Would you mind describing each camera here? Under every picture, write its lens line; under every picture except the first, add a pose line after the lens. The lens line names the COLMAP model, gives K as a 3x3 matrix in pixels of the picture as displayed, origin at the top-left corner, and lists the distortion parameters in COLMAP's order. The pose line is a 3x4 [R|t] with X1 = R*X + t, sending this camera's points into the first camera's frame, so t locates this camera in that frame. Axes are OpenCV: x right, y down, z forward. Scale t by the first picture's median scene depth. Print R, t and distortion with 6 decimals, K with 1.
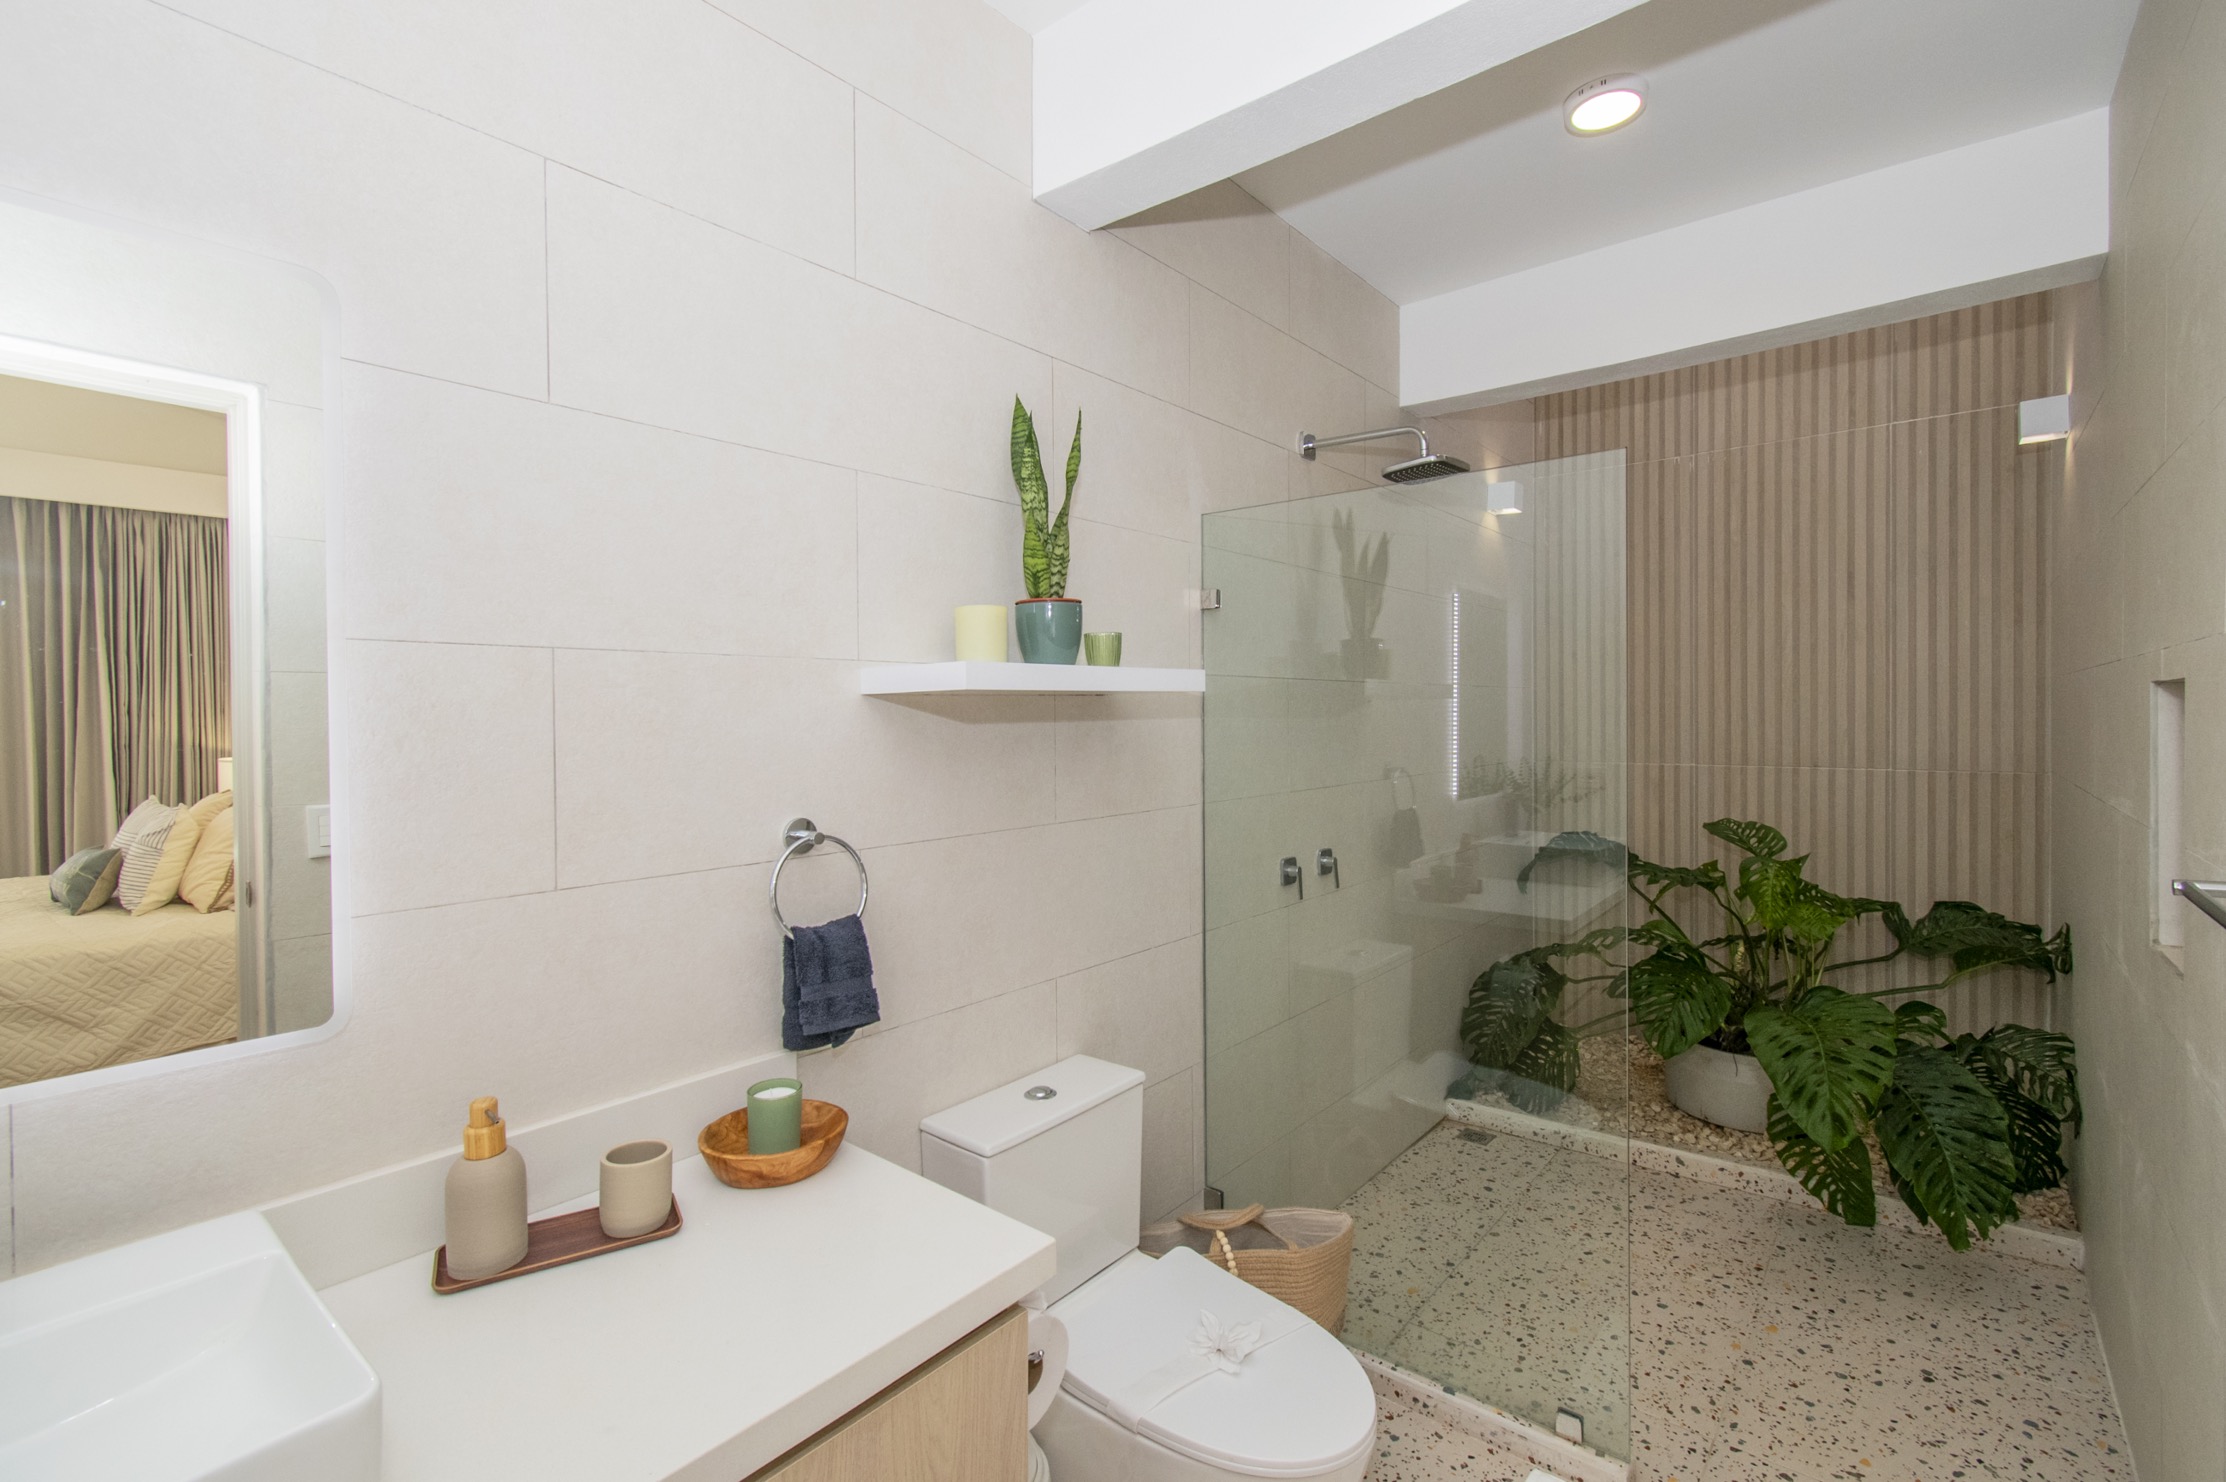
lens RADIAL K [[997.3, 0, 1101.0], [0, 997.3, 727.2], [0, 0, 1]] dist [0.005586, -0.002183]
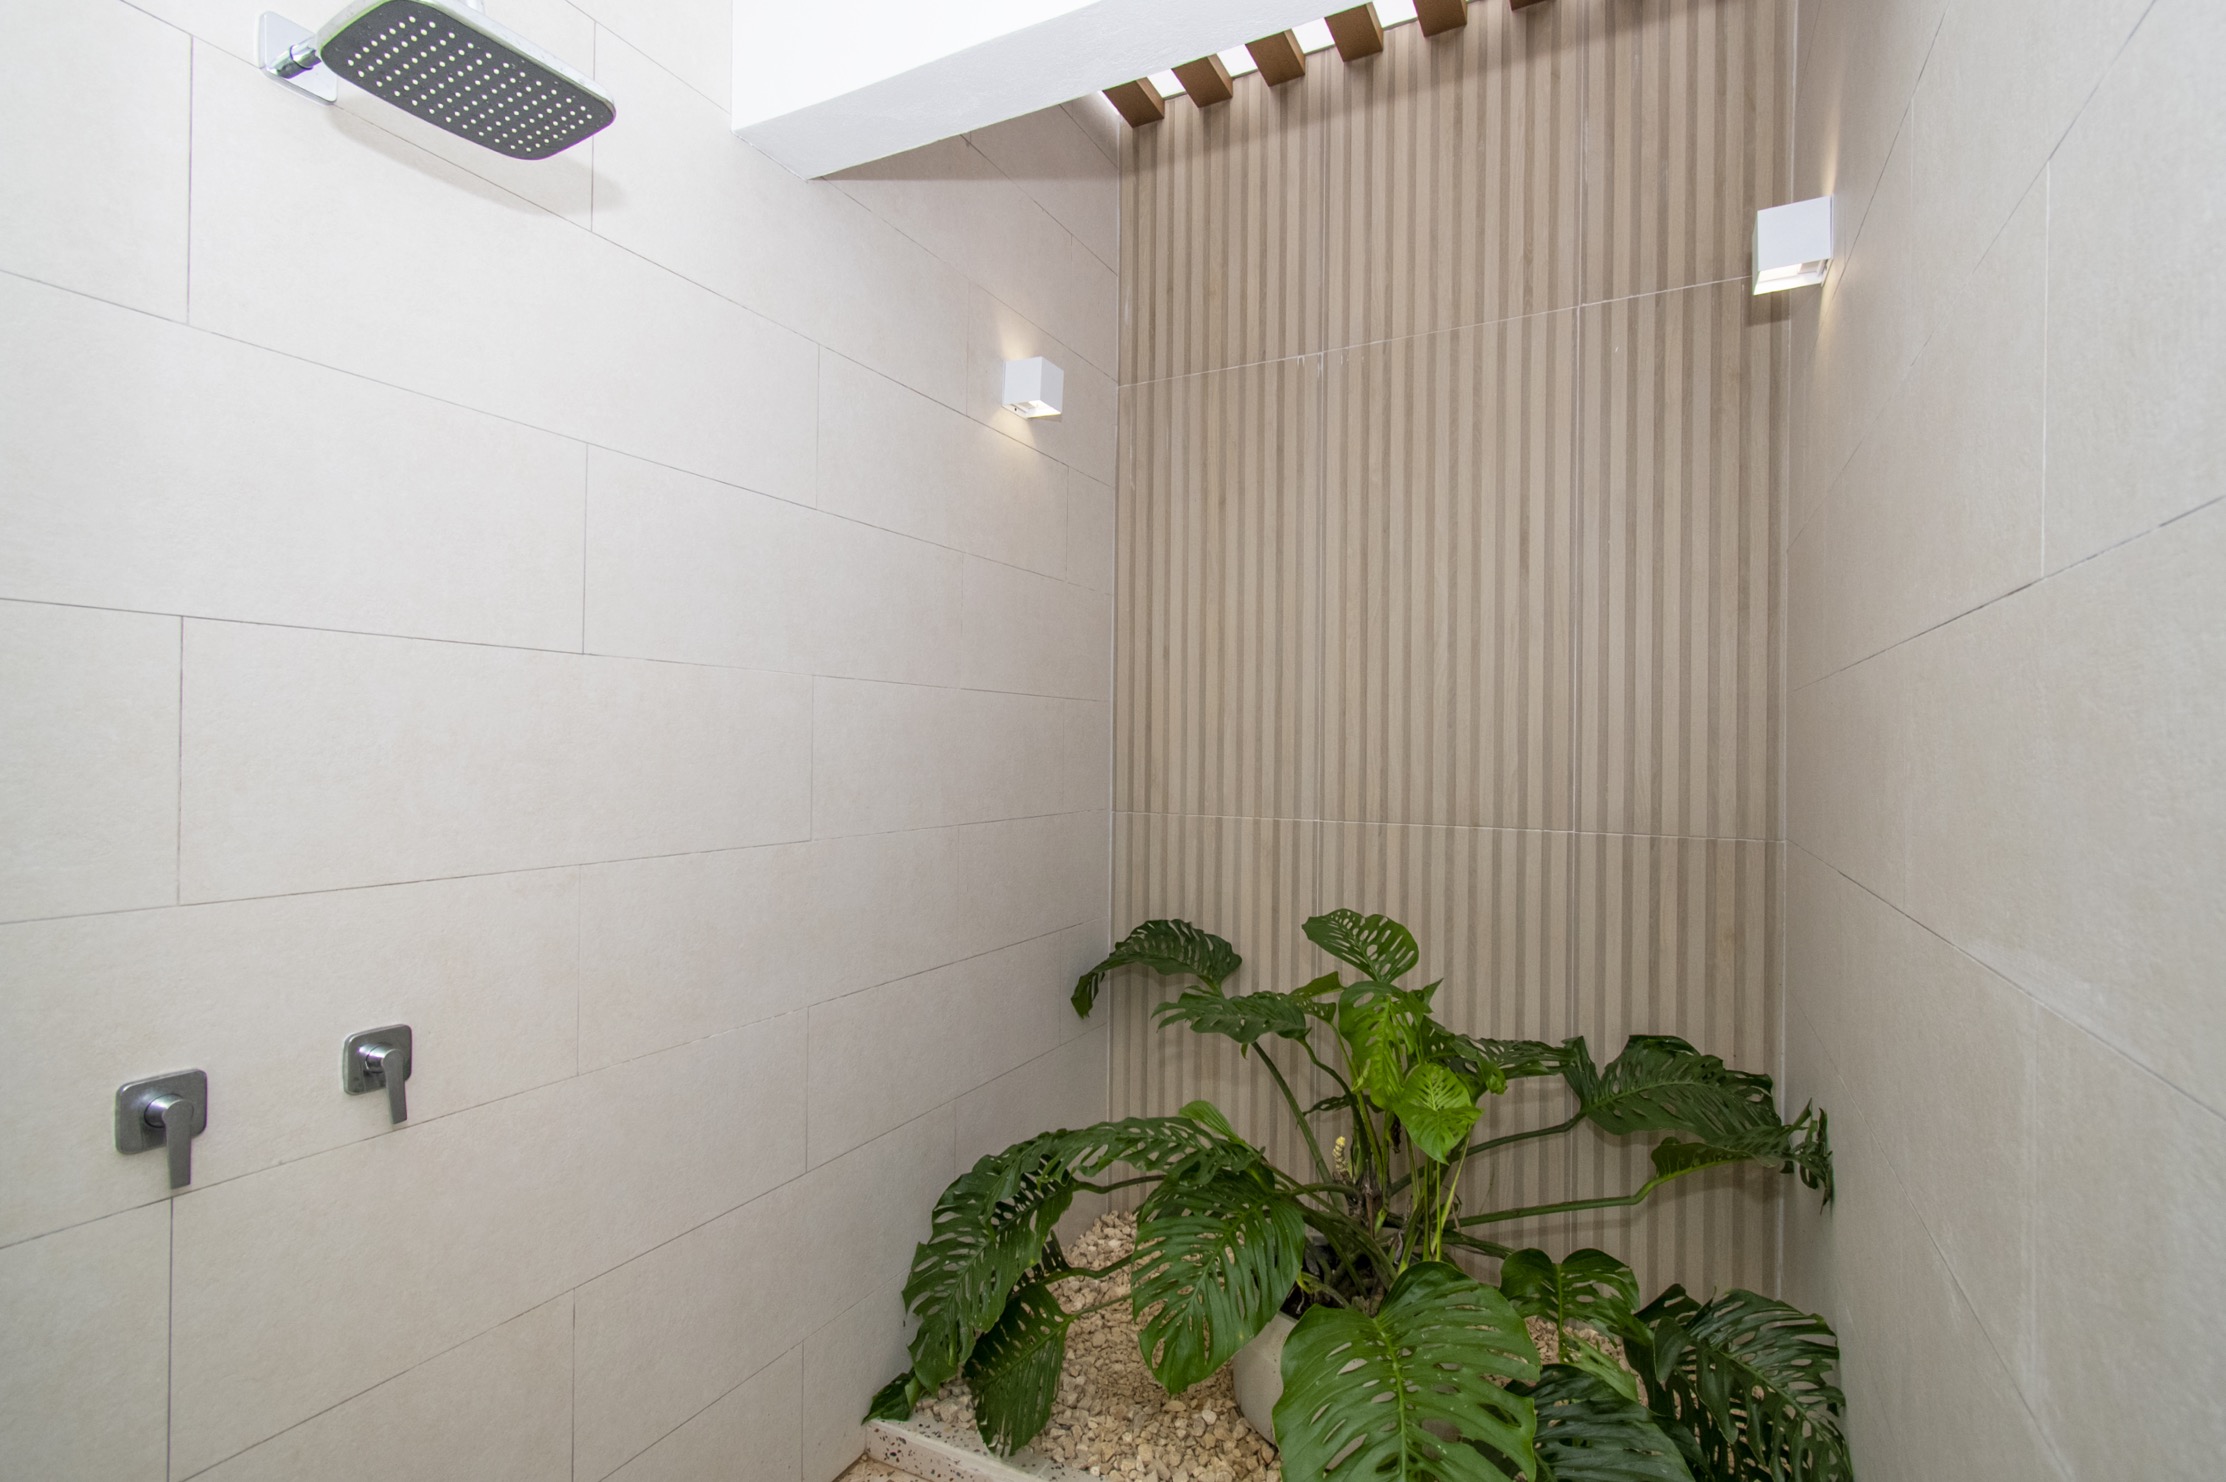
lens RADIAL K [[997.3, 0, 1125.1], [0, 997.3, 749.6], [0, 0, 1]] dist [0.005586, -0.002183]
pose [[0.977990, 0.019385, 0.207748, 0.366673], [-0.016242, 0.999727, -0.016823, 0.004306], [-0.208017, 0.013078, 0.978038, 0.422292]]
